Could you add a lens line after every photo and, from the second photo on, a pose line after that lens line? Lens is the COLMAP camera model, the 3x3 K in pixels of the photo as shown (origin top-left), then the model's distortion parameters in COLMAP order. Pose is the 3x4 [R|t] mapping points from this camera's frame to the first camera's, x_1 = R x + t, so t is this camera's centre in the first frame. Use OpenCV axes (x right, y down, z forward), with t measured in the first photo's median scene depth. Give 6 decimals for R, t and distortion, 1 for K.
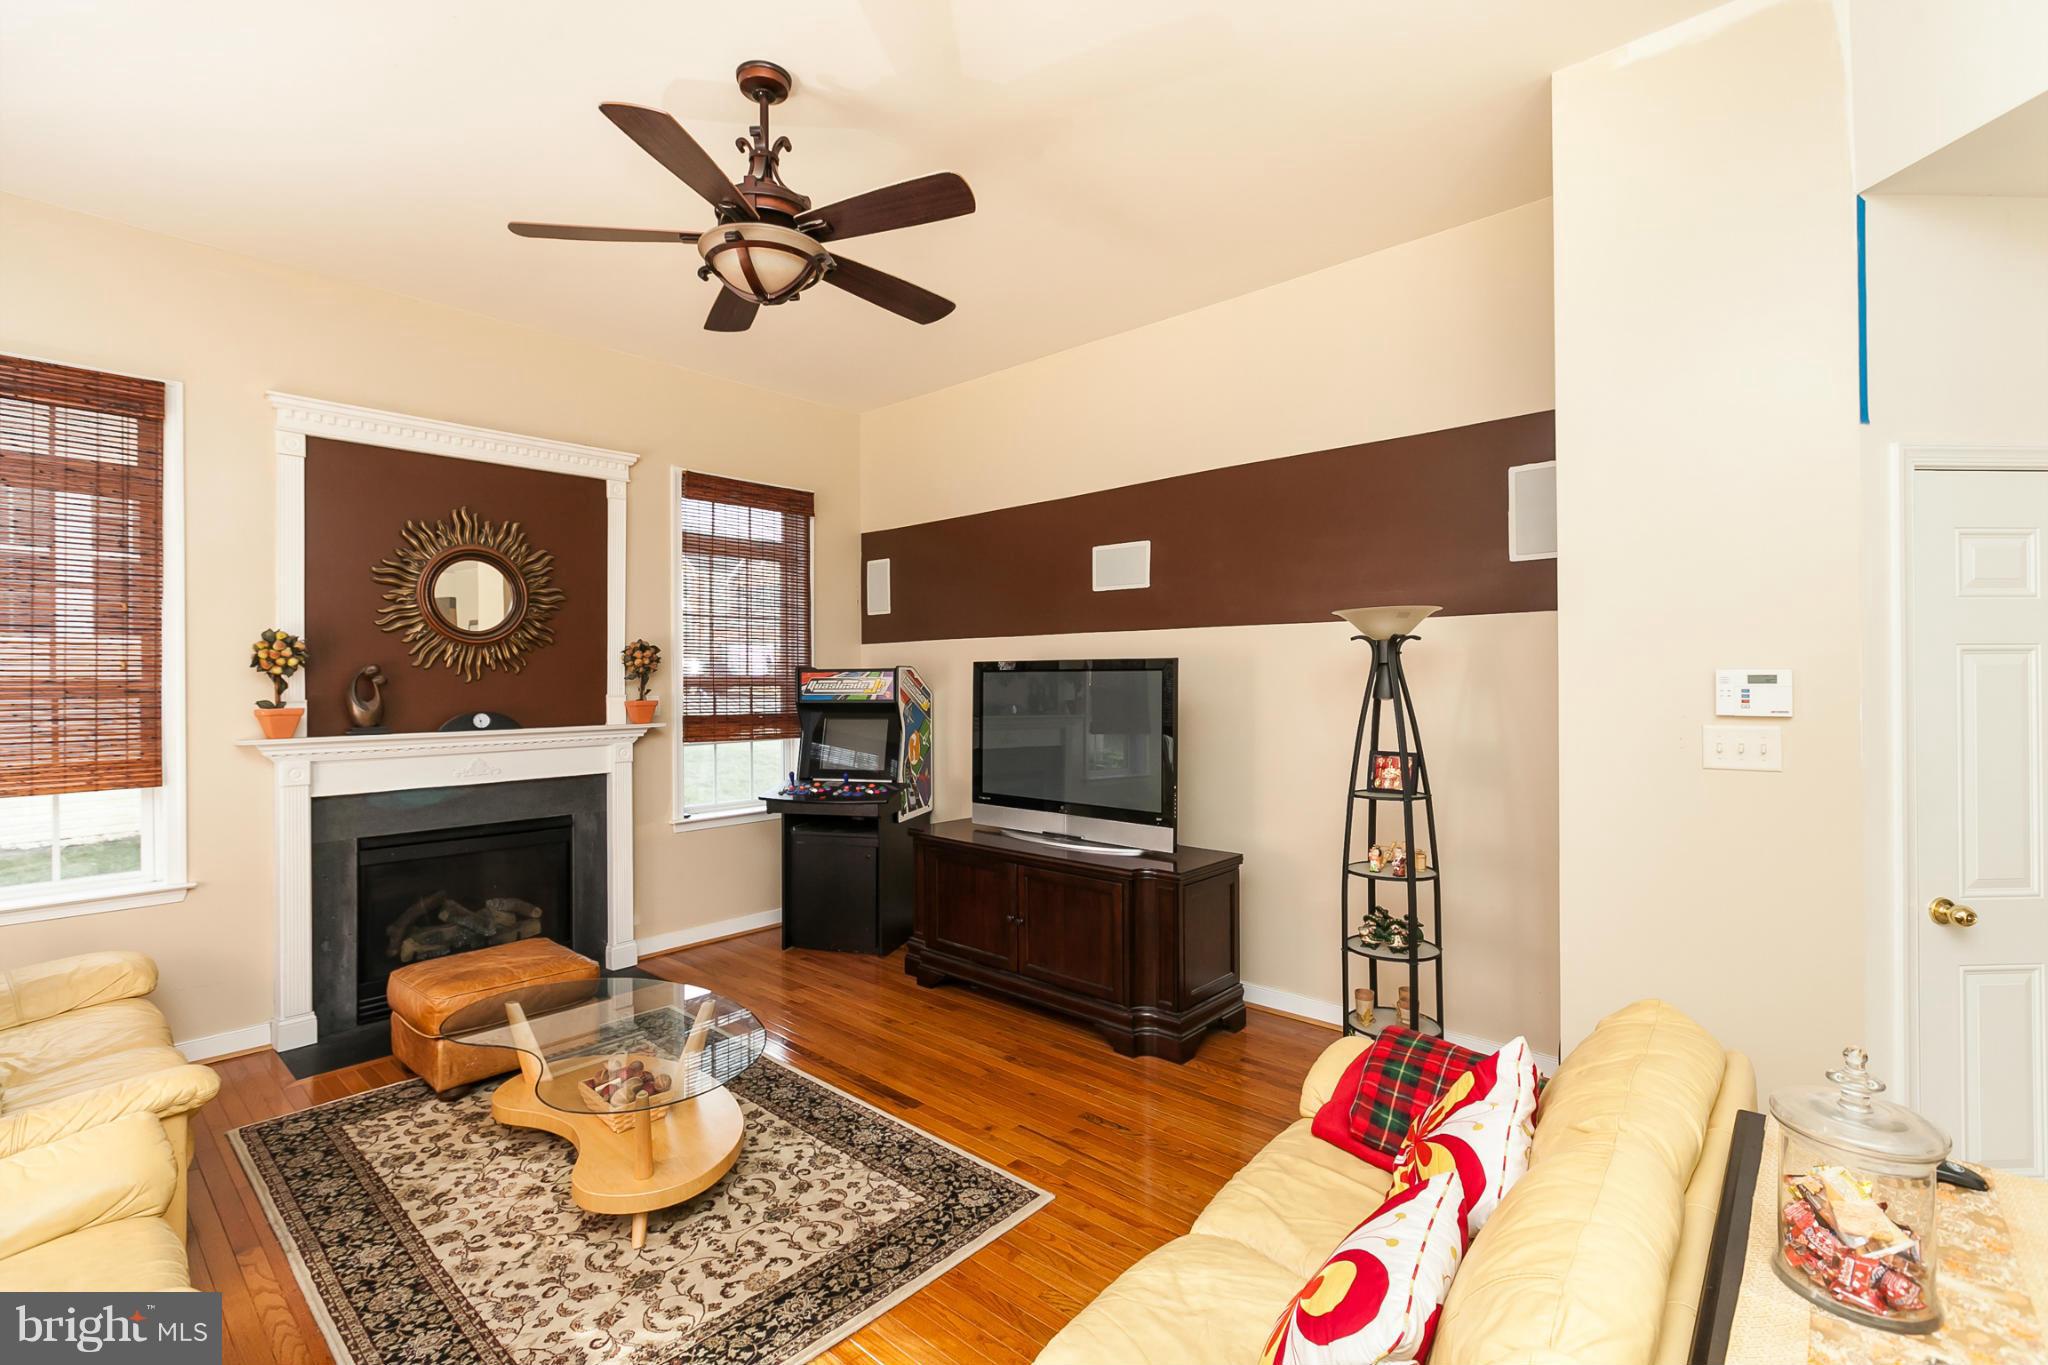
lens RADIAL K [[910.7, 0, 1015.3], [0, 910.7, 681.5], [0, 0, 1]] dist [-0.000662, -0.001430]
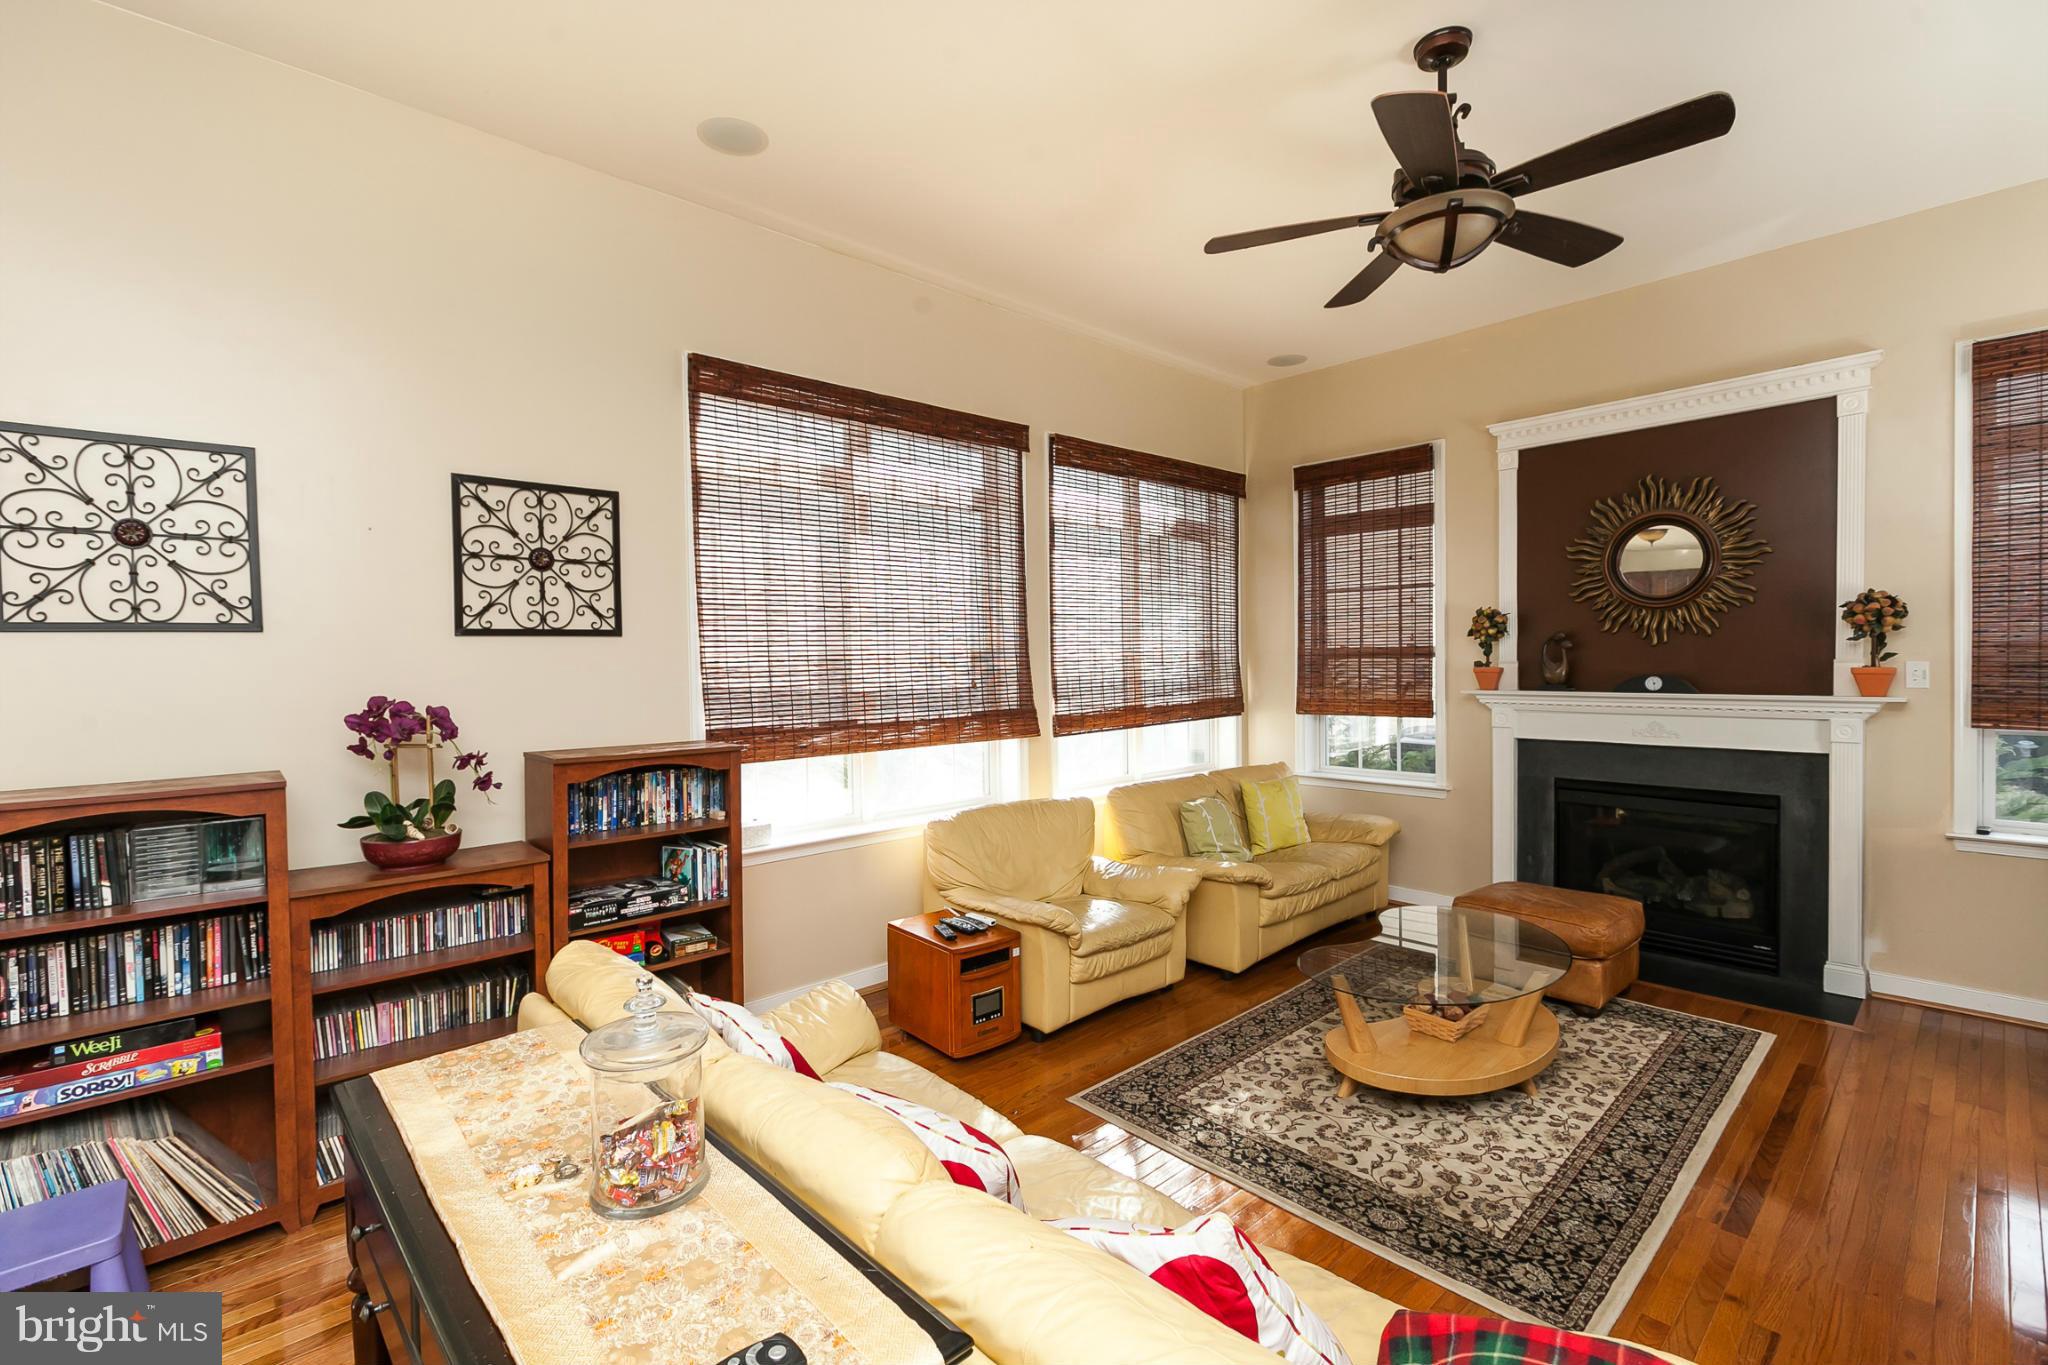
lens RADIAL K [[910.7, 0, 1016.9], [0, 910.7, 676.6], [0, 0, 1]] dist [-0.000662, -0.001430]
pose [[-0.091772, 0.025299, -0.995459, 0.565425], [0.007944, 0.999664, 0.024674, 0.005270], [0.995748, -0.005644, -0.091942, 0.442694]]
